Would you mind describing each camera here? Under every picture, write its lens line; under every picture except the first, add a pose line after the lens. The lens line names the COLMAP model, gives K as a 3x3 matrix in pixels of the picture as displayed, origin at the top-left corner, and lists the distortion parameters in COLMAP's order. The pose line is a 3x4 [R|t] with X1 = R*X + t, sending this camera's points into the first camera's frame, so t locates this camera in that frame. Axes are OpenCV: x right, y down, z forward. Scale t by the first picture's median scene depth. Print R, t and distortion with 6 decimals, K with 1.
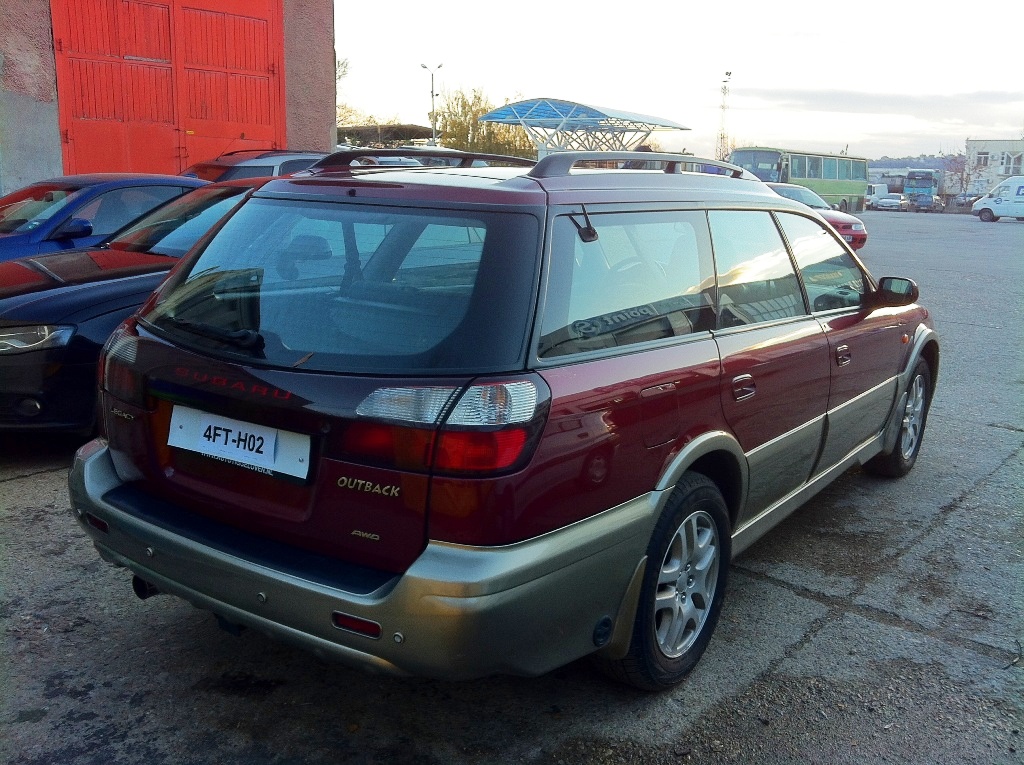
lens RADIAL K [[1012.6, 0, 519.5], [0, 1012.6, 382.5], [0, 0, 1]] dist [0.006284, 0.000000]
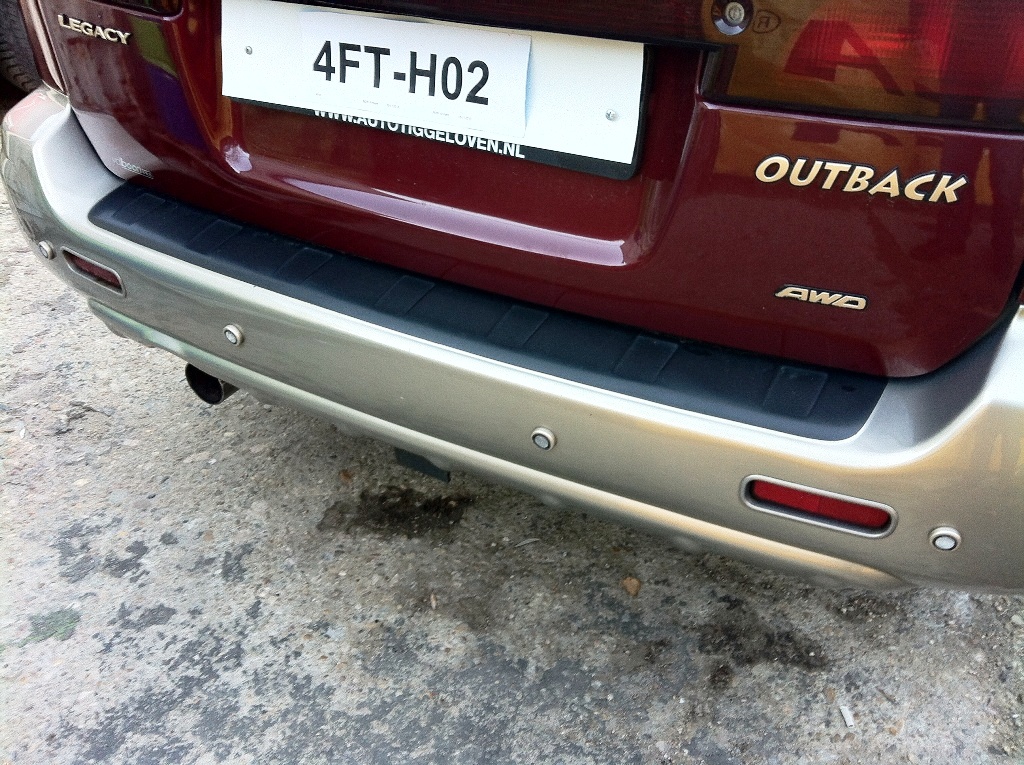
lens RADIAL K [[1012.6, 0, 506.1], [0, 1012.6, 391.6], [0, 0, 1]] dist [0.006284, 0.000000]
pose [[0.994548, -0.092396, 0.048352, -0.259831], [0.066599, 0.919546, 0.387298, 0.017647], [-0.080247, -0.381967, 0.920686, 0.540001]]
